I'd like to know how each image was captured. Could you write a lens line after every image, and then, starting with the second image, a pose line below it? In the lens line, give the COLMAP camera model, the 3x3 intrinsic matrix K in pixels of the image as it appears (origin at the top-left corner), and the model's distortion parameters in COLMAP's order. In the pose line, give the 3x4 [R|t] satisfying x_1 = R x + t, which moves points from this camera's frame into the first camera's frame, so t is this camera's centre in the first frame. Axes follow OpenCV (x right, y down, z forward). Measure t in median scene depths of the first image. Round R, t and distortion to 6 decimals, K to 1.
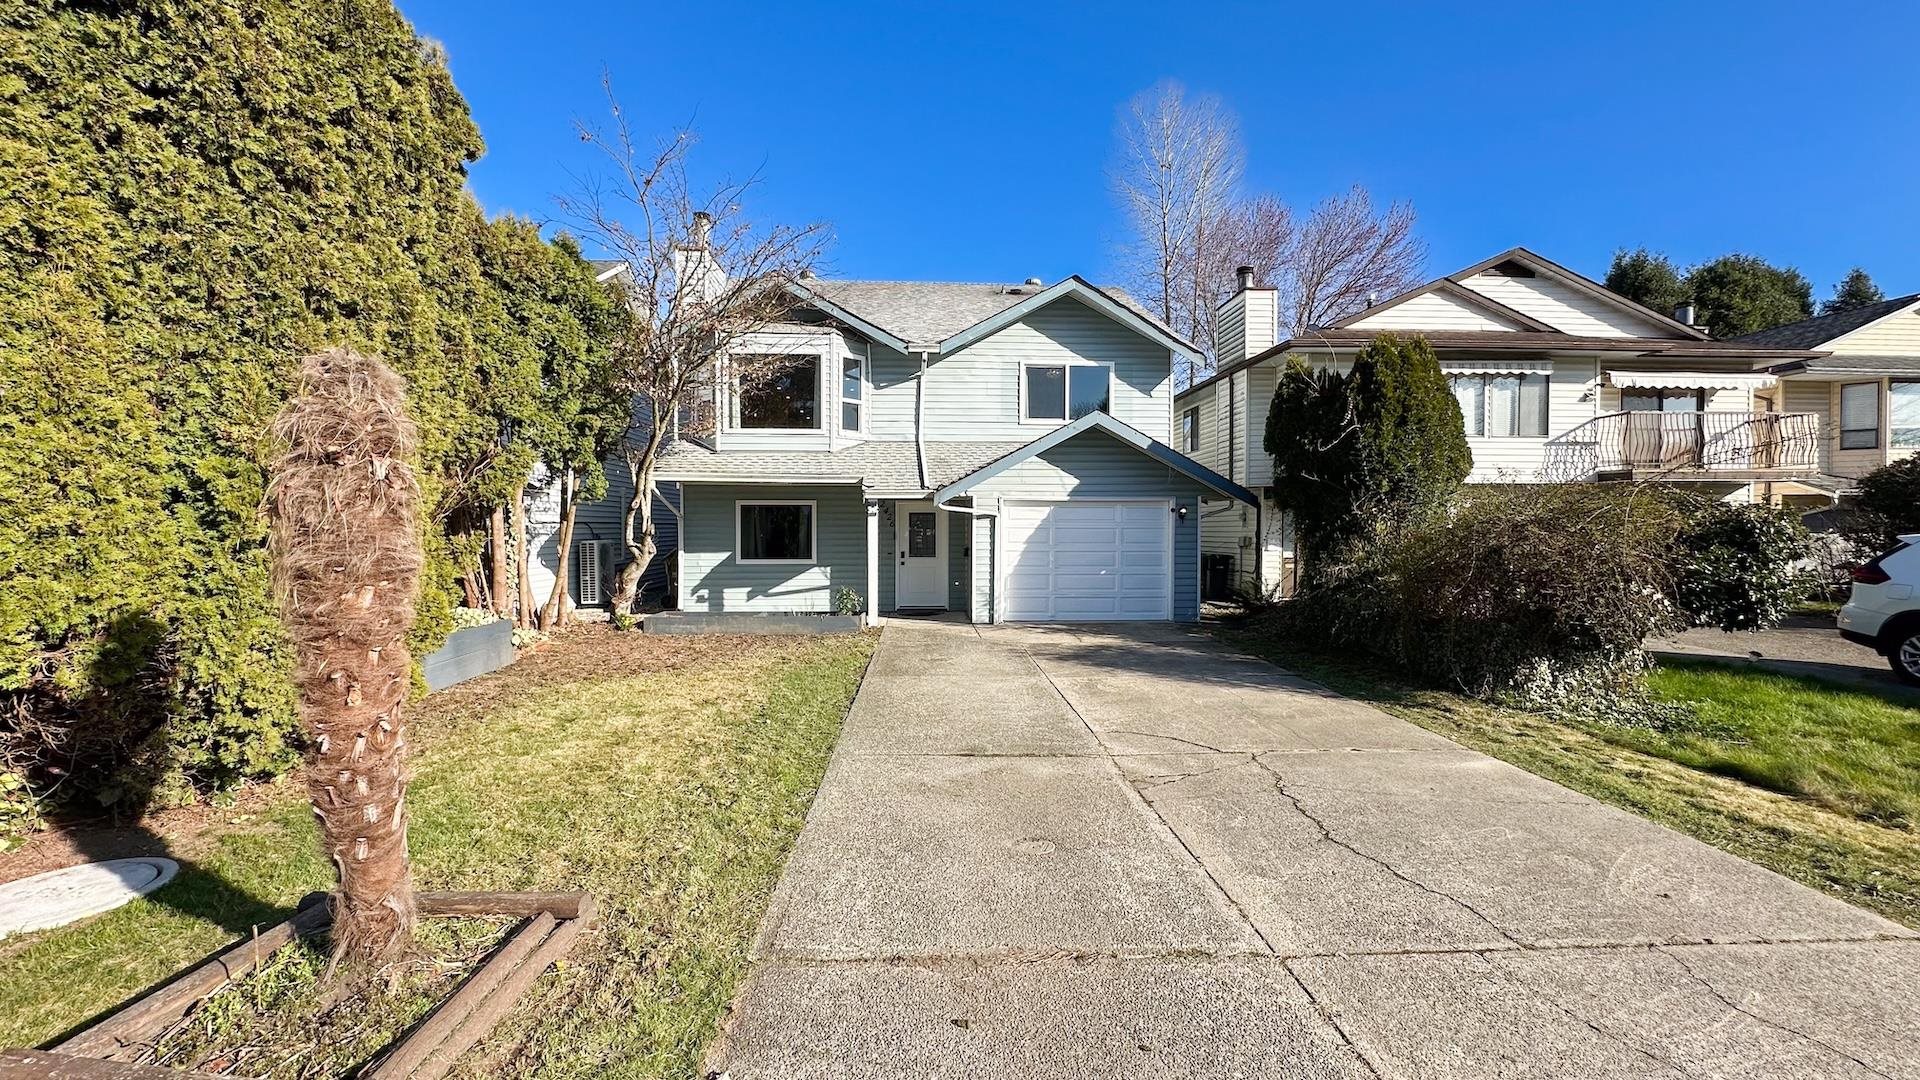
lens RADIAL K [[763.1, 0, 954.2], [0, 763.1, 541.4], [0, 0, 1]] dist [0.000356, 0.000218]
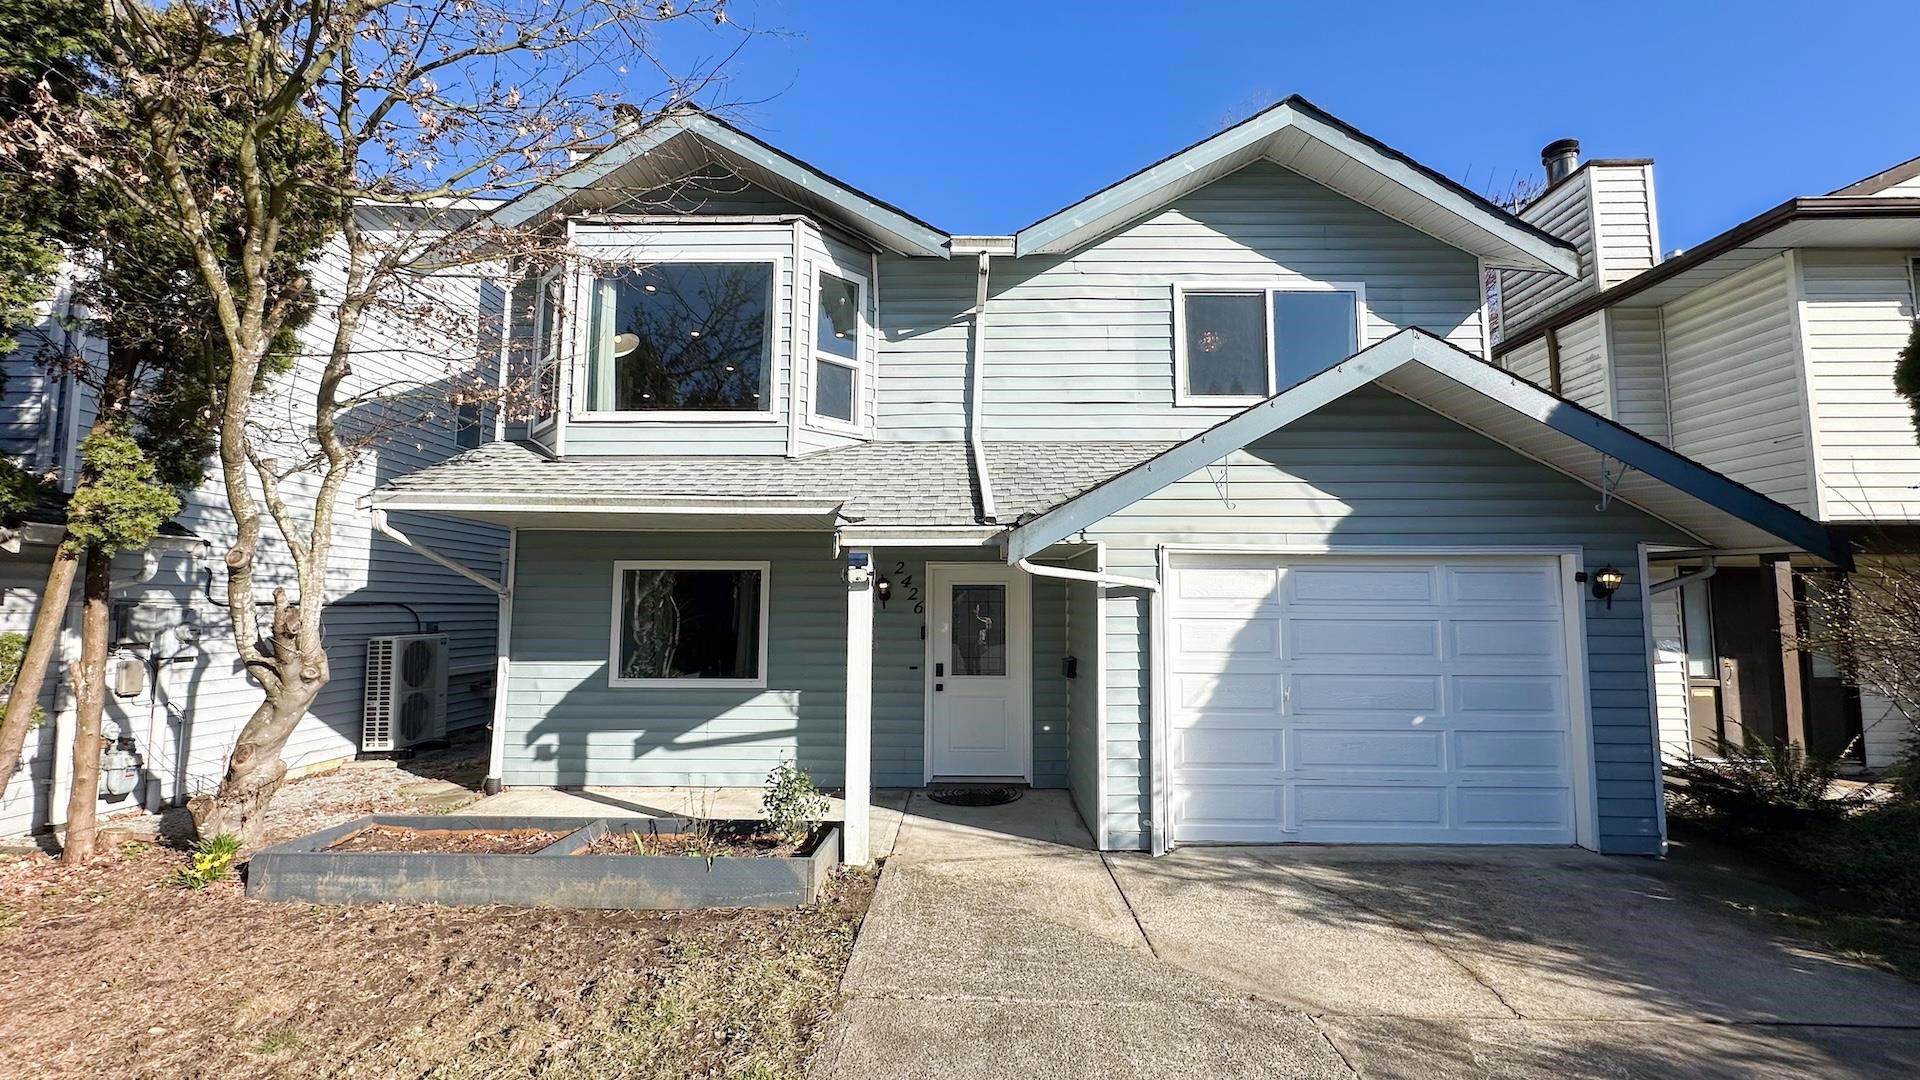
lens RADIAL K [[763.1, 0, 954.2], [0, 763.1, 541.4], [0, 0, 1]] dist [0.000356, 0.000218]
pose [[0.997539, -0.002939, -0.070058, -0.023947], [-0.004548, 0.994306, -0.106462, -0.013814], [0.069972, 0.106519, 0.991846, 0.534564]]
